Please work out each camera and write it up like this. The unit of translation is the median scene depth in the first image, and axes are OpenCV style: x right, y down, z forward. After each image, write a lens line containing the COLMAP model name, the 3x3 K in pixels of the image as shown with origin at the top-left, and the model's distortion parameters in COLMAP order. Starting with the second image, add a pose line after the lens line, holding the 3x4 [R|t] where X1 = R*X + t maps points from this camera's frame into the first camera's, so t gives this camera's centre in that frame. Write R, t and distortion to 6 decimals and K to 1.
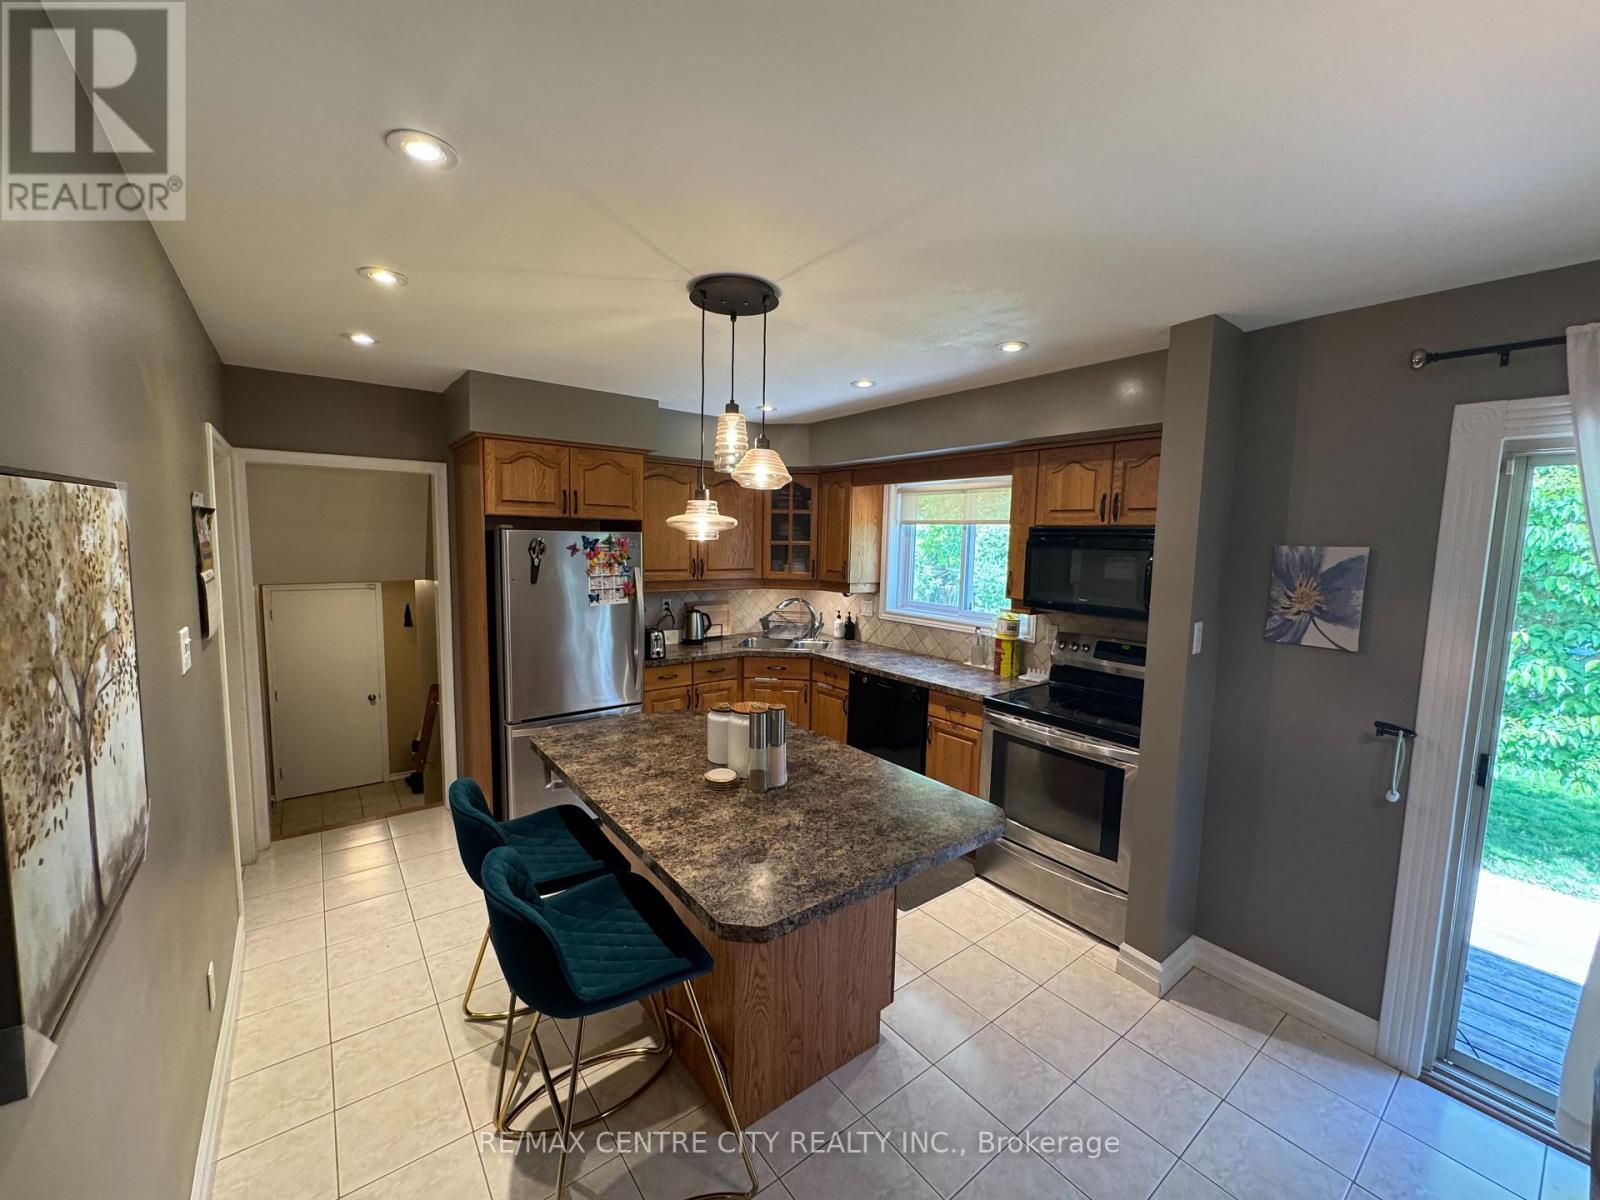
lens RADIAL K [[637.1, 0, 798.1], [0, 637.1, 599.9], [0, 0, 1]] dist [0.000769, 0.000017]
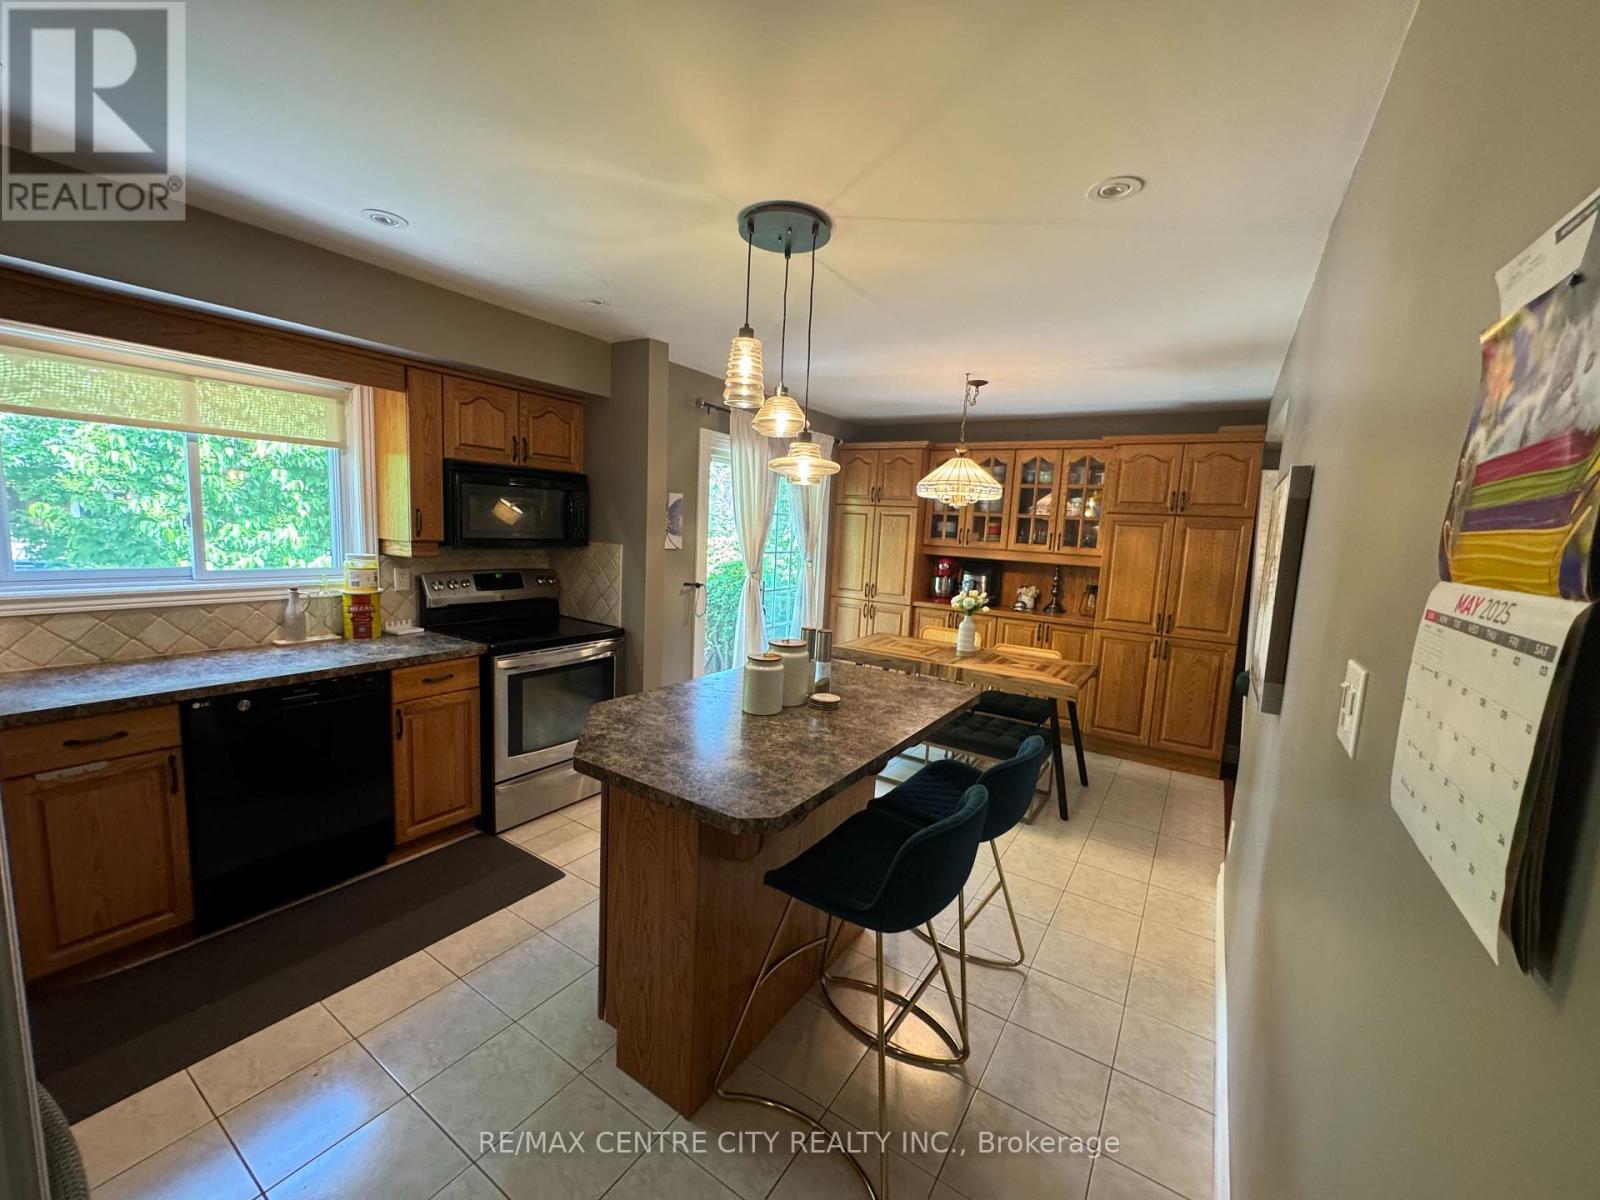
lens RADIAL K [[637.8, 0, 798.7], [0, 637.8, 600.4], [0, 0, 1]] dist [-0.000696, 0.000074]
pose [[-0.329334, -0.152915, 0.931749, -0.669827], [0.036583, 0.983992, 0.174419, -0.055722], [-0.943505, 0.091528, -0.318467, 0.820865]]
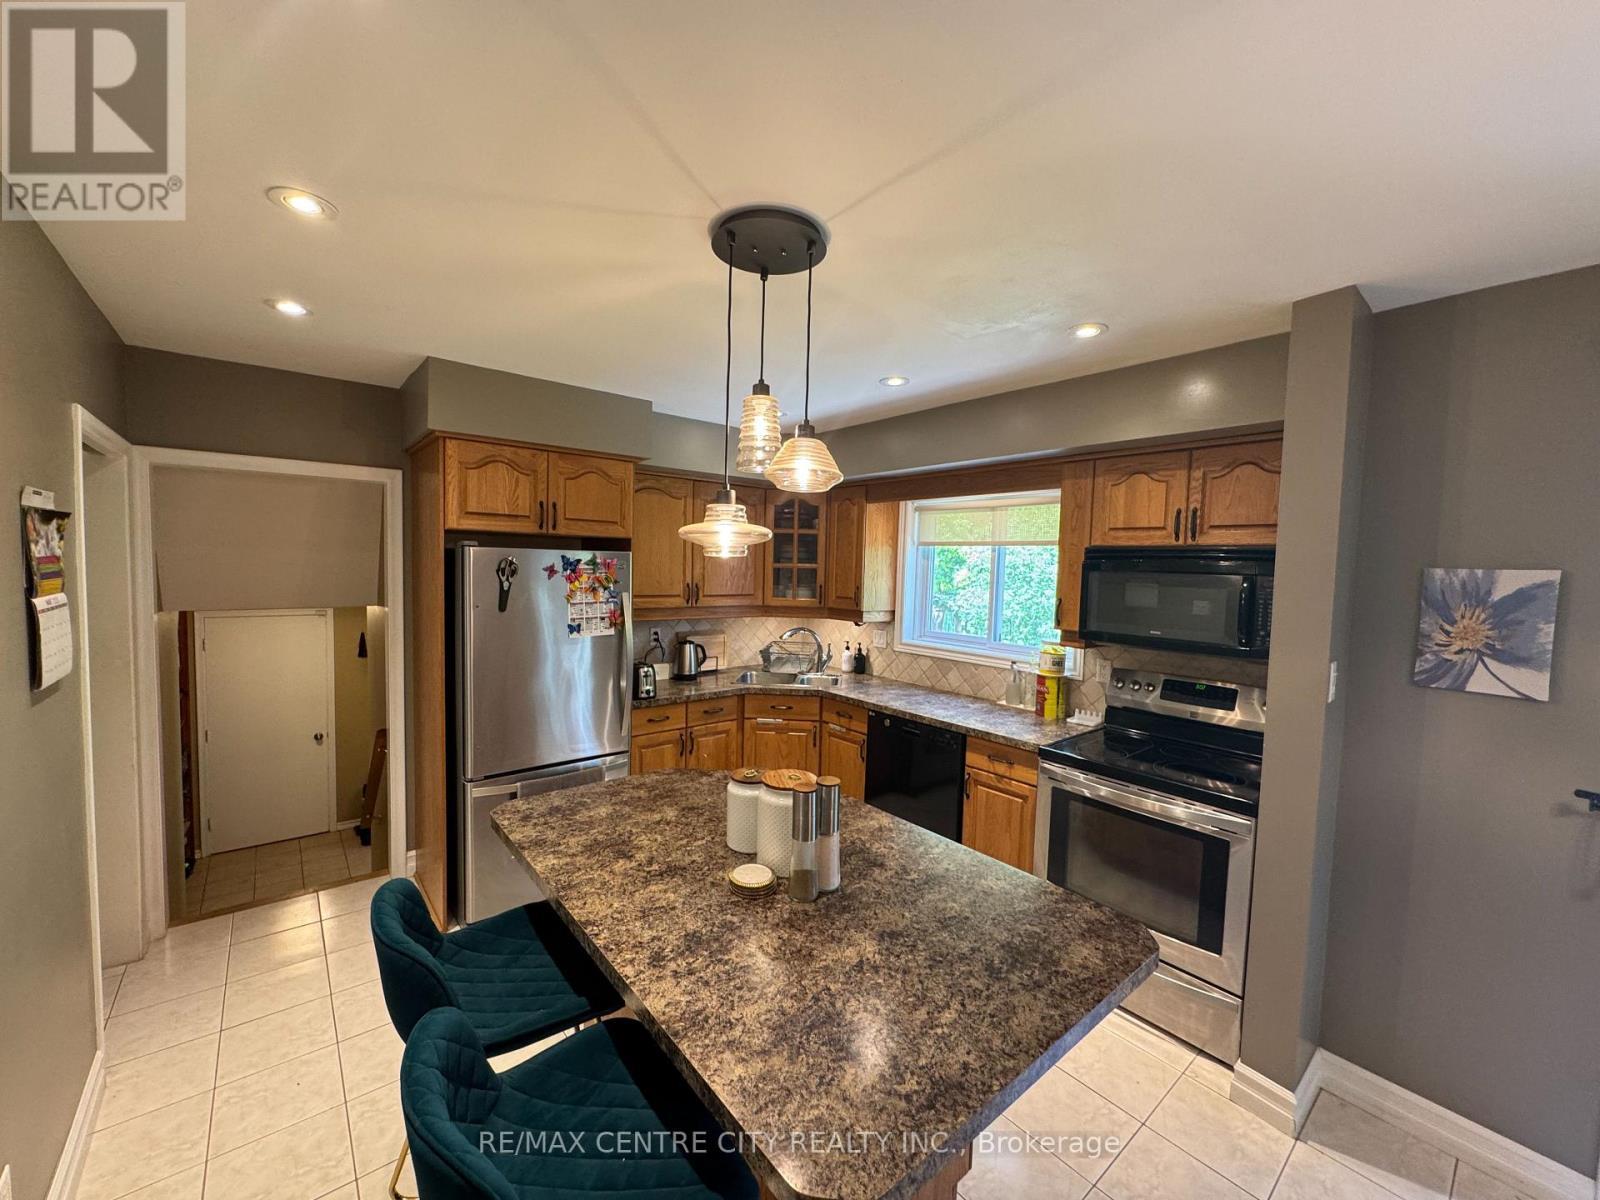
lens RADIAL K [[637.8, 0, 798.7], [0, 637.8, 600.4], [0, 0, 1]] dist [-0.000696, 0.000074]
pose [[0.999345, 0.003008, 0.036072, -0.055716], [-0.001574, 0.999209, -0.039738, -0.007401], [-0.036163, 0.039656, 0.998559, 0.148471]]
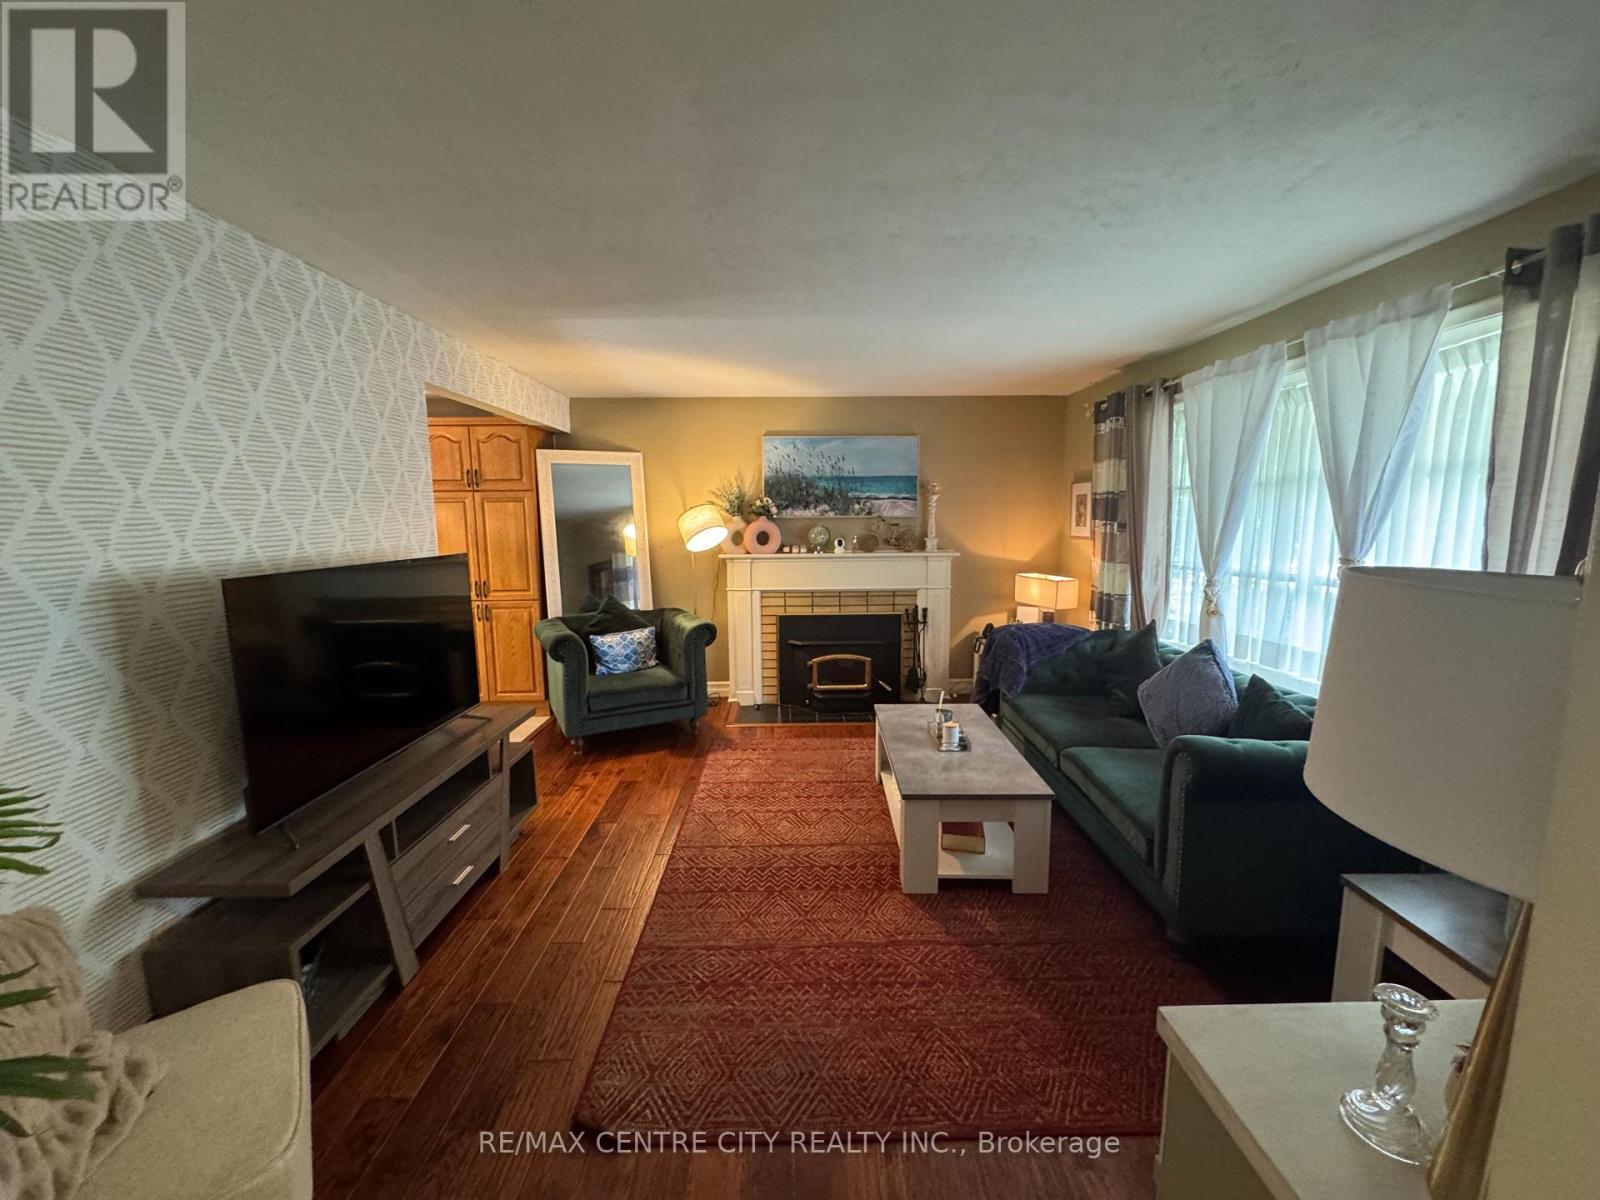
lens RADIAL K [[637.8, 0, 798.7], [0, 637.8, 600.4], [0, 0, 1]] dist [-0.000696, 0.000074]
pose [[-0.798866, -0.099456, 0.593230, -1.144082], [0.048509, 0.972371, 0.228344, -0.025112], [-0.599550, 0.211193, -0.771970, 0.397244]]
